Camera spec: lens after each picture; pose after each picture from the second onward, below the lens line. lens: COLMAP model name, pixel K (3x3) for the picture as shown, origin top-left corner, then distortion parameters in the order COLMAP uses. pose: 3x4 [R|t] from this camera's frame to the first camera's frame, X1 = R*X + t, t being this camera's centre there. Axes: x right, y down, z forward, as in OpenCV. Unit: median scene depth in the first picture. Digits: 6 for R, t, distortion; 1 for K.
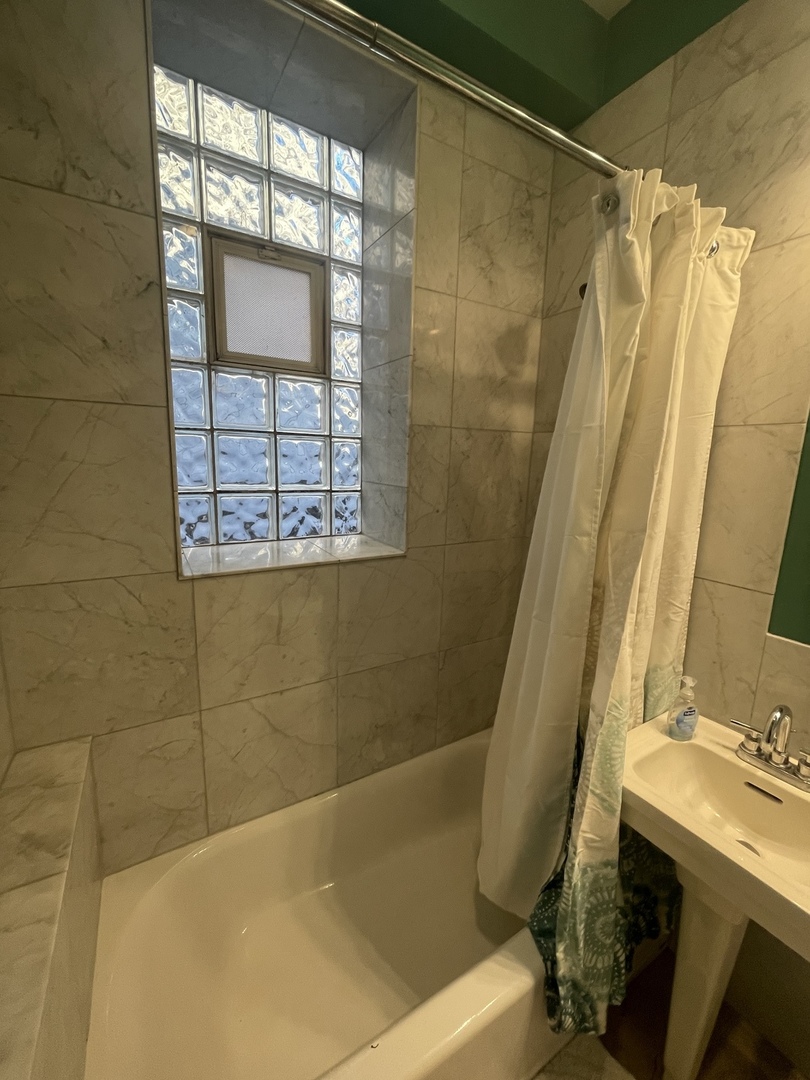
lens RADIAL K [[435.5, 0, 405.4], [0, 435.5, 543.3], [0, 0, 1]] dist [-0.002705, -0.000453]
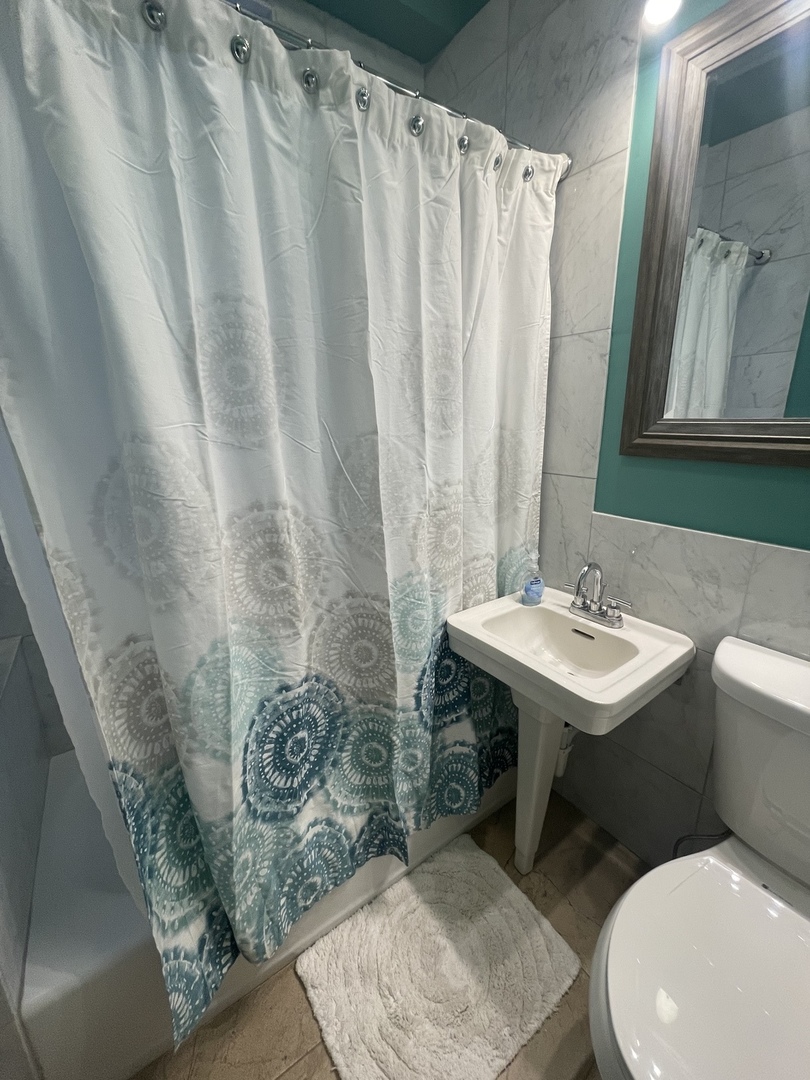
lens RADIAL K [[435.5, 0, 404.8], [0, 435.5, 540.2], [0, 0, 1]] dist [-0.002705, -0.000453]
pose [[0.996044, -0.066577, 0.058861, 0.240904], [0.061033, 0.993939, 0.091439, 0.148469], [-0.064592, -0.087485, 0.994070, -0.187985]]
